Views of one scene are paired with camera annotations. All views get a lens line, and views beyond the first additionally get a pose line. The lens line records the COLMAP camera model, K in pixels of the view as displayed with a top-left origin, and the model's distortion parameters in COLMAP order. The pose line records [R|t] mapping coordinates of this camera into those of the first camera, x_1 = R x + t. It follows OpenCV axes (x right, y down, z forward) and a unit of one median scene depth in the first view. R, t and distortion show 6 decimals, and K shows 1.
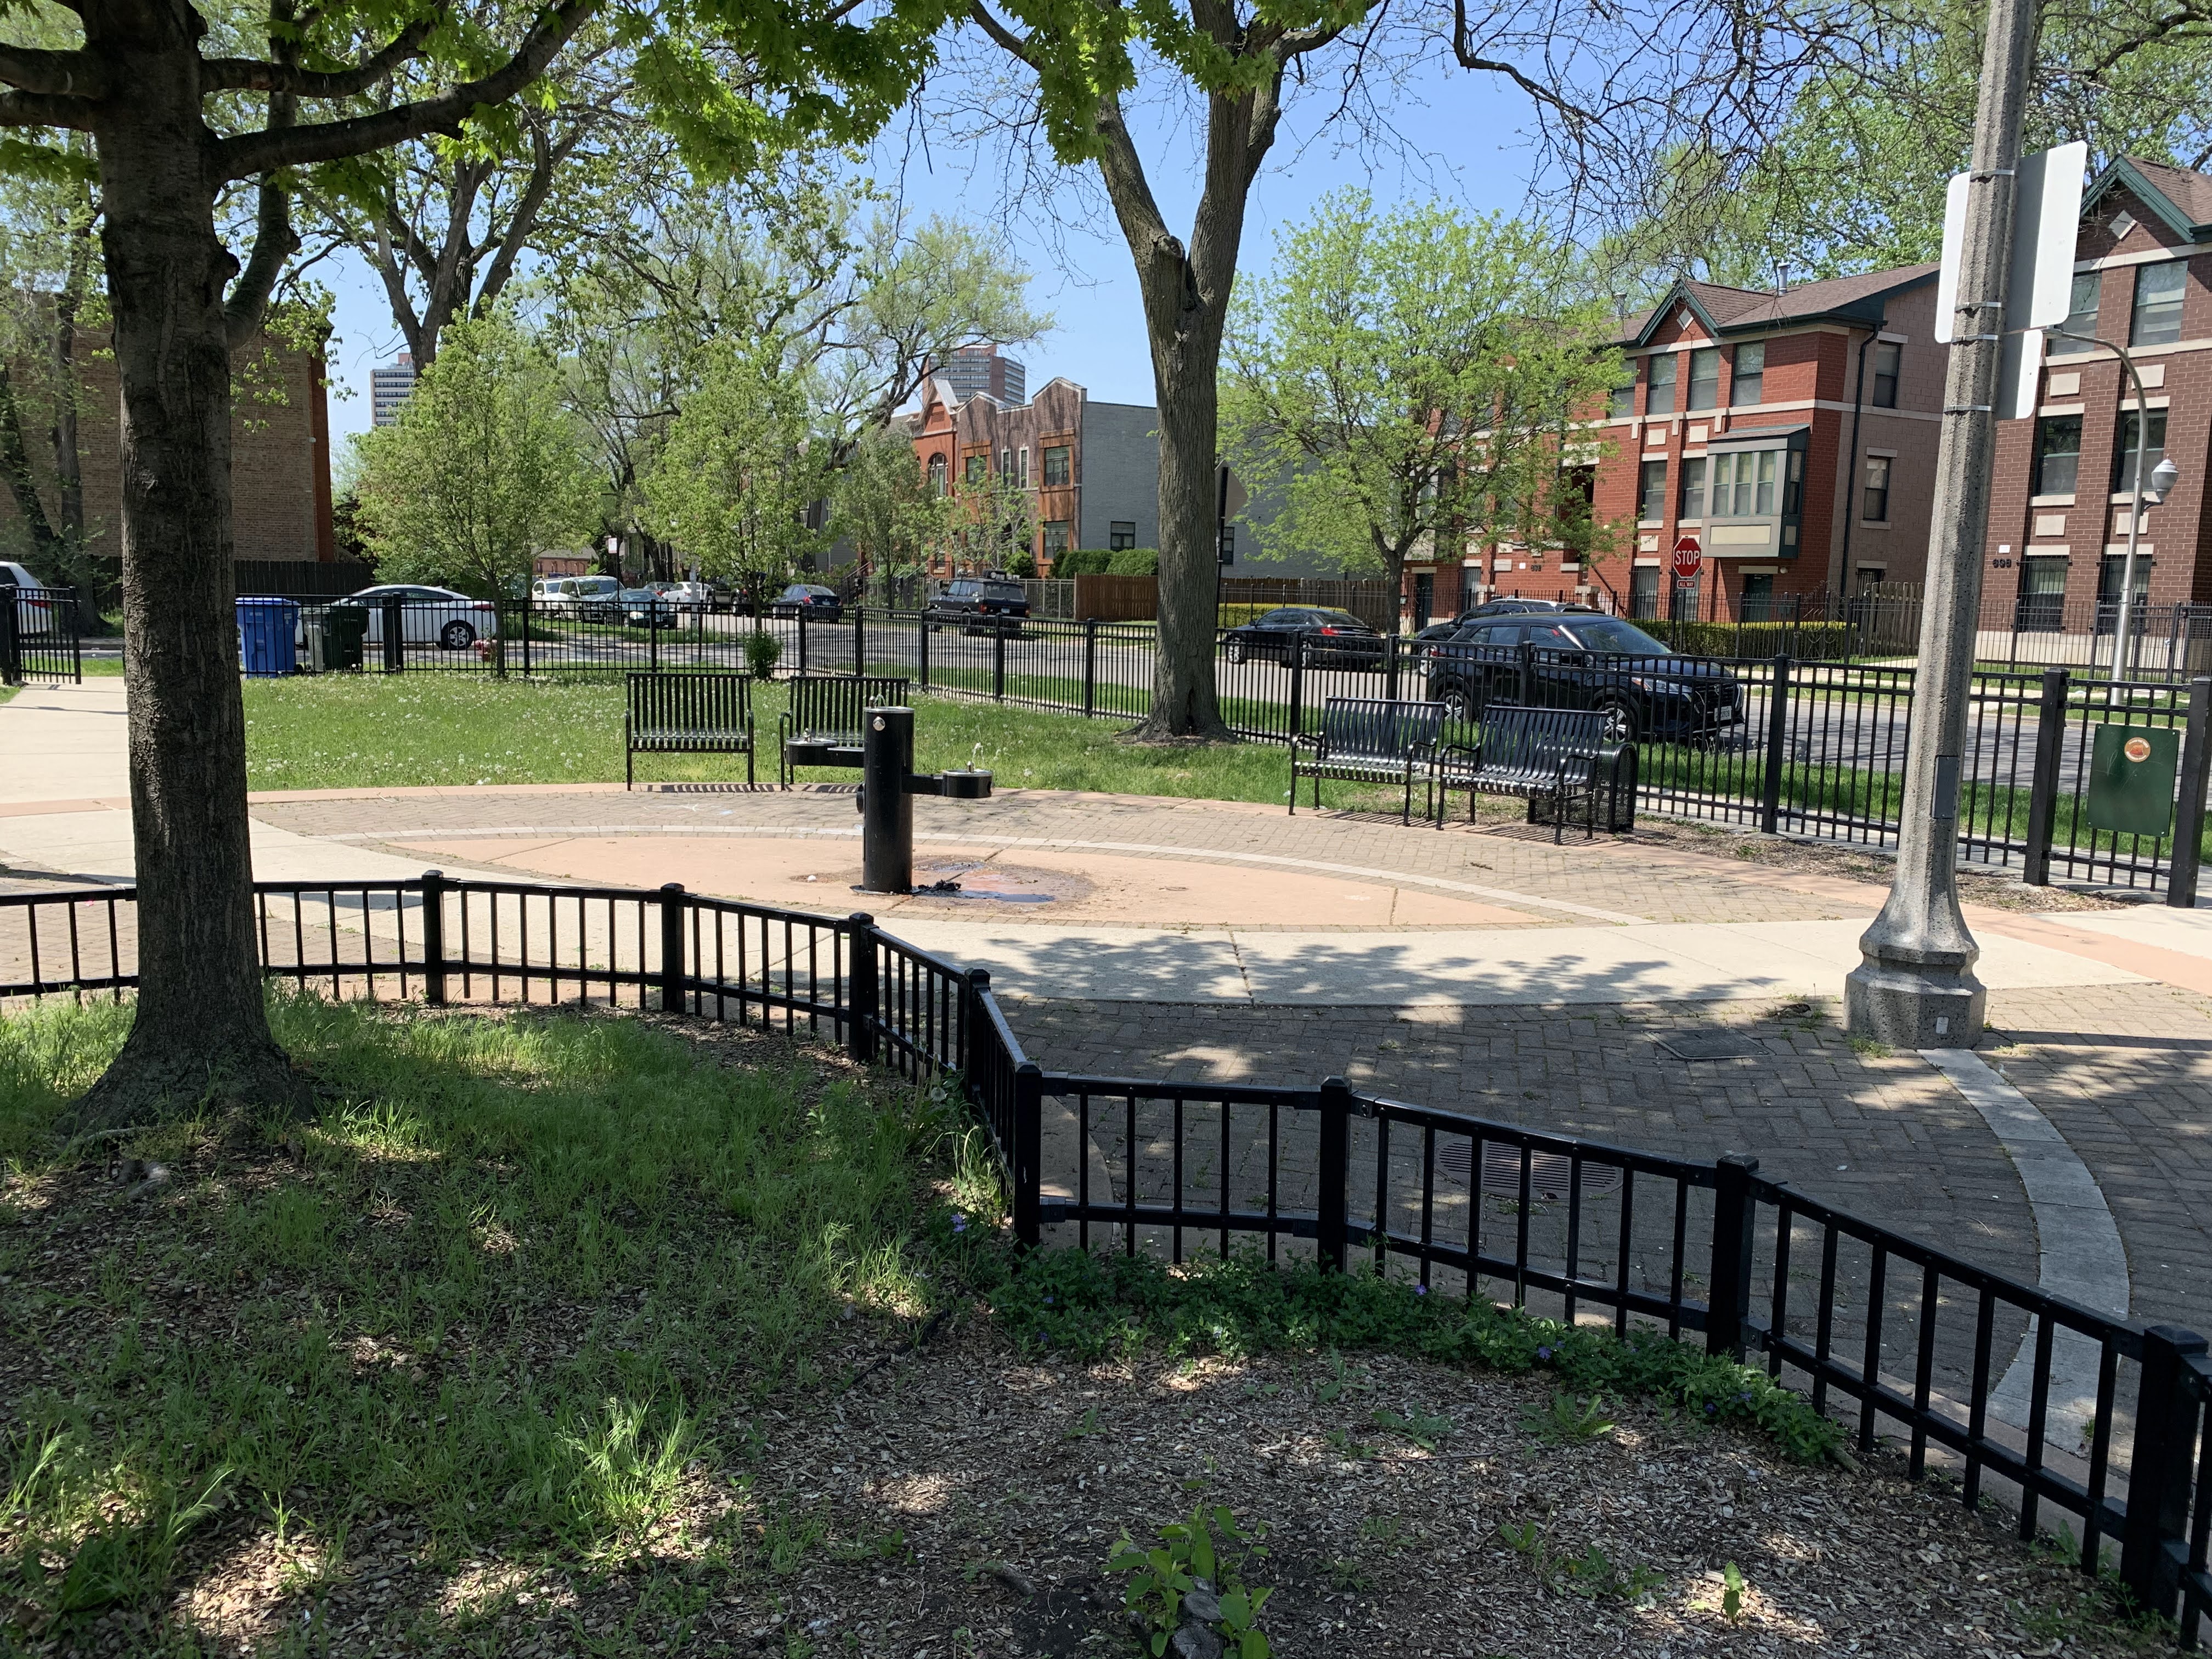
lens RADIAL K [[1681.6, 0, 1123.3], [0, 1681.6, 815.1], [0, 0, 1]] dist [0.026962, -0.027876]
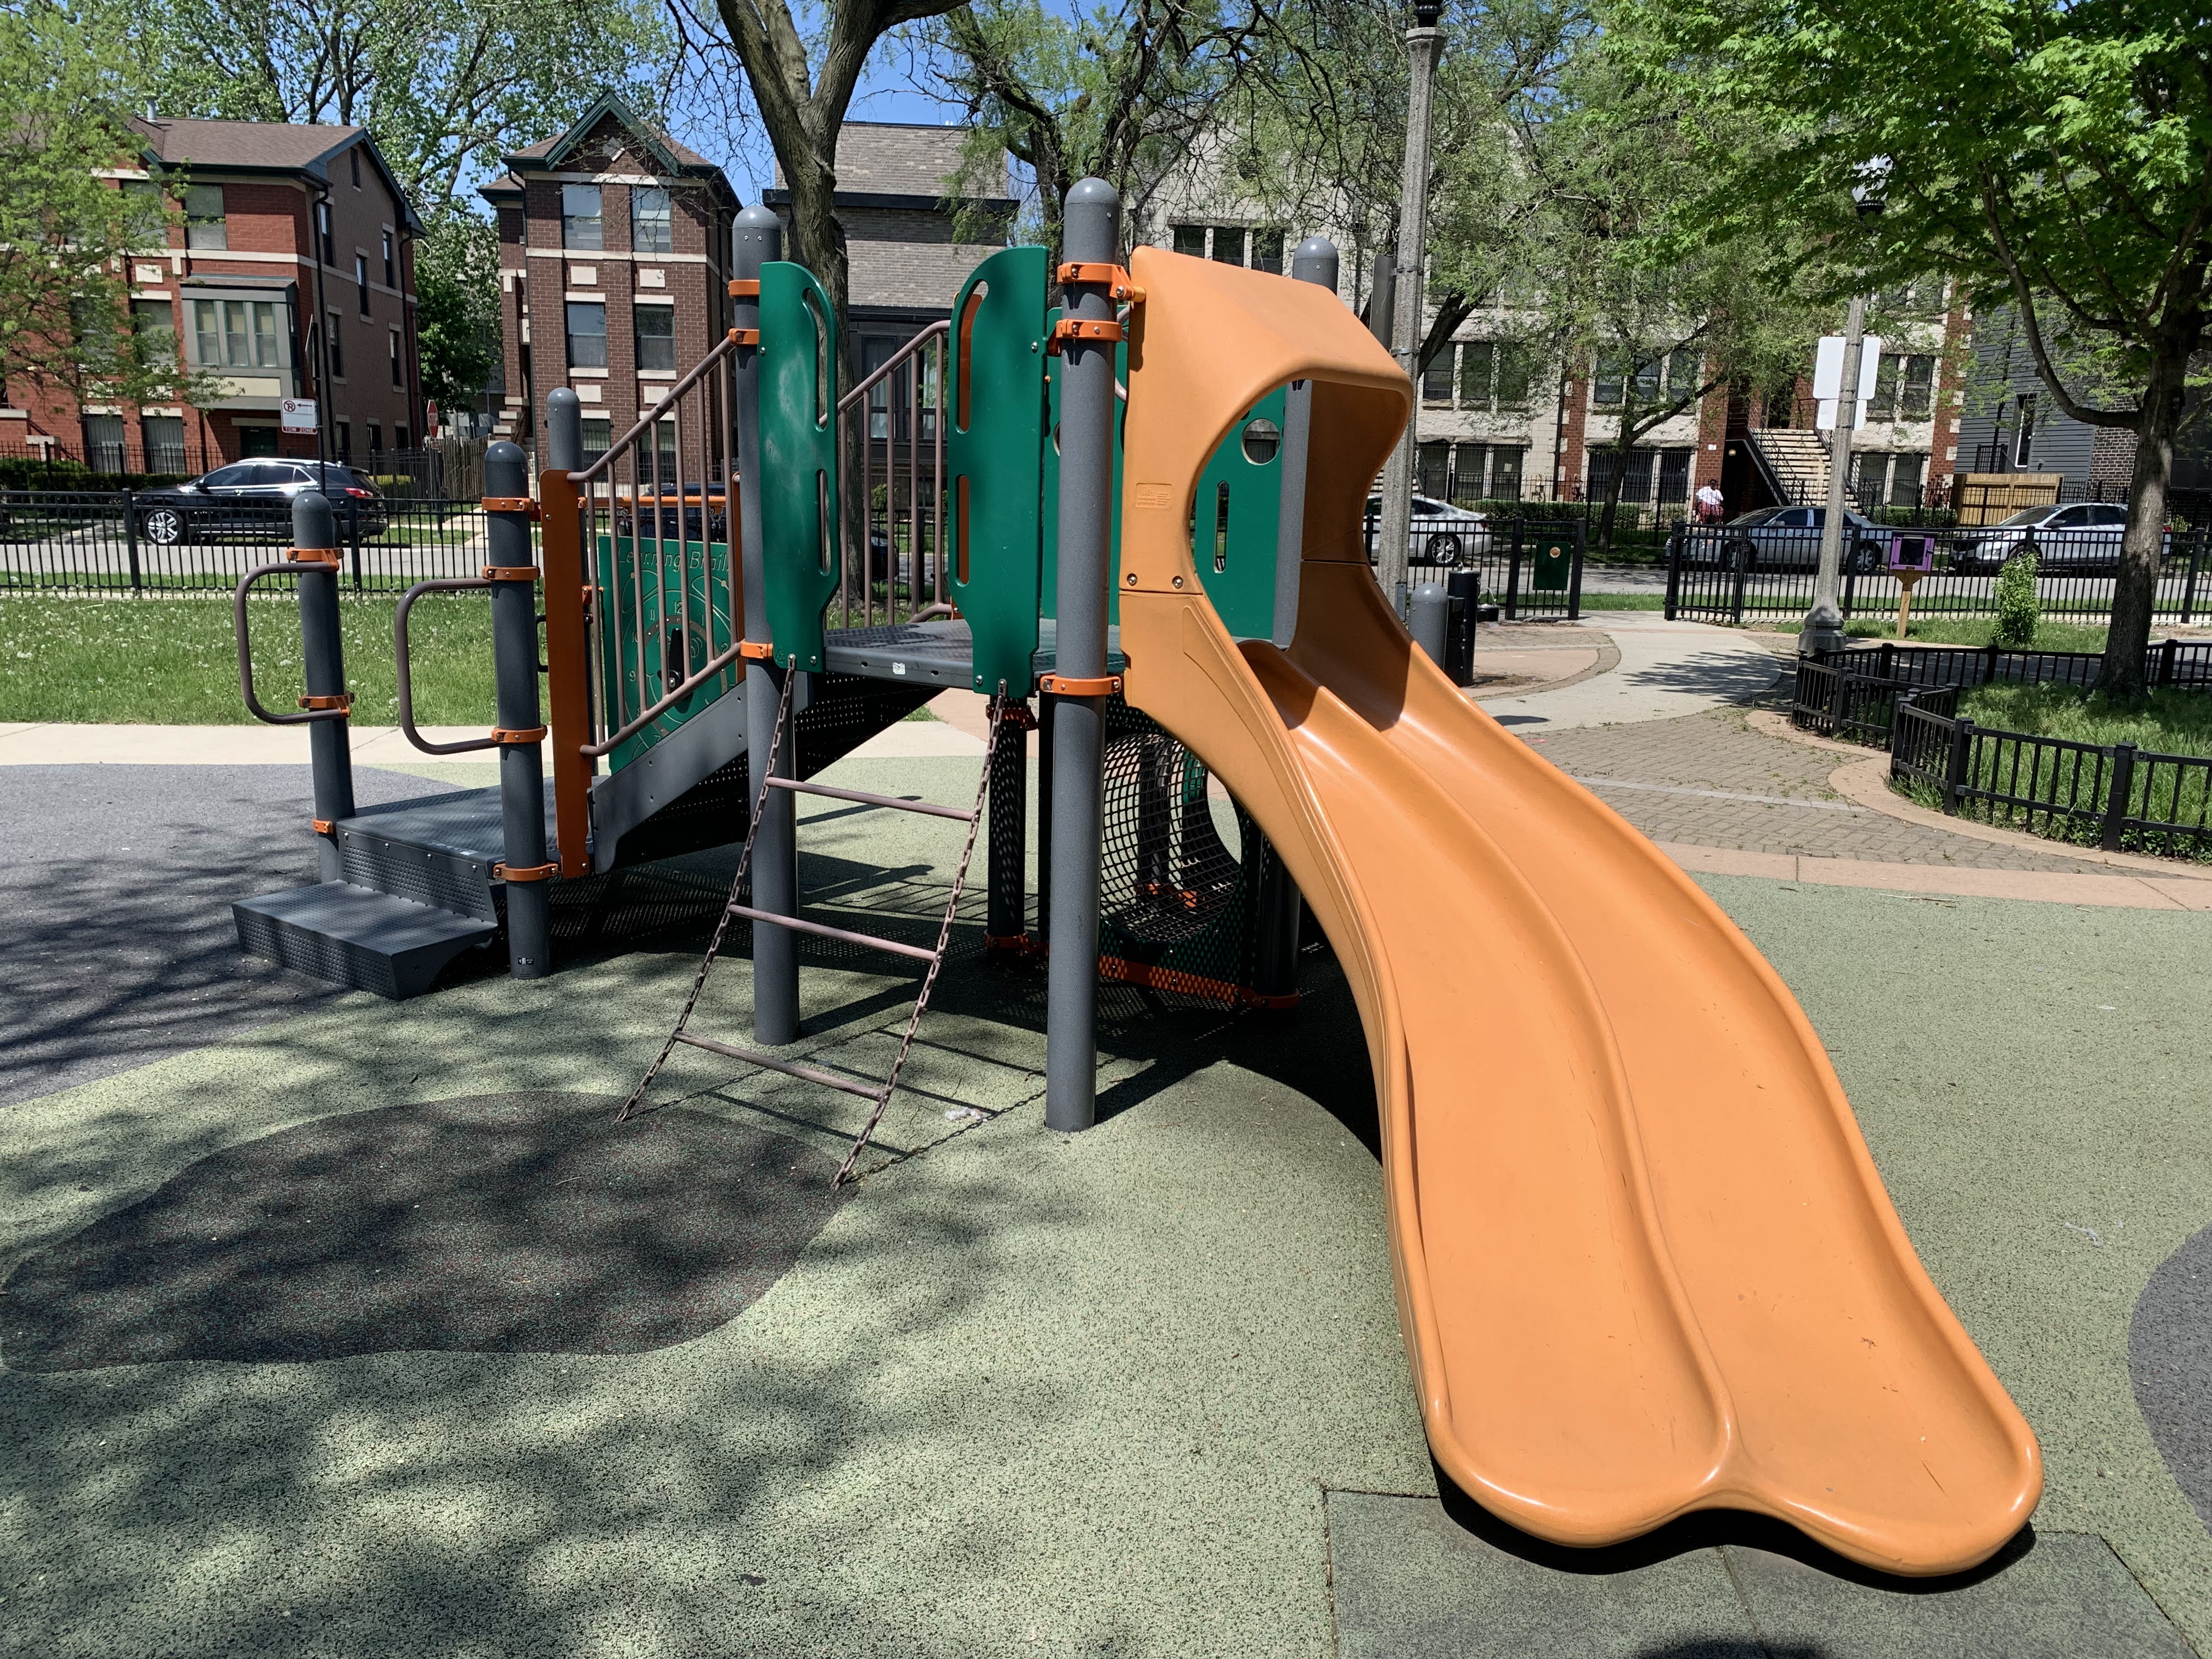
lens RADIAL K [[1681.6, 0, 1098.8], [0, 1681.6, 841.8], [0, 0, 1]] dist [0.026962, -0.027876]
pose [[0.400772, -0.212382, 0.891221, -0.387783], [0.113036, 0.976791, 0.181942, -0.028935], [-0.909178, 0.027823, 0.415477, 0.138104]]
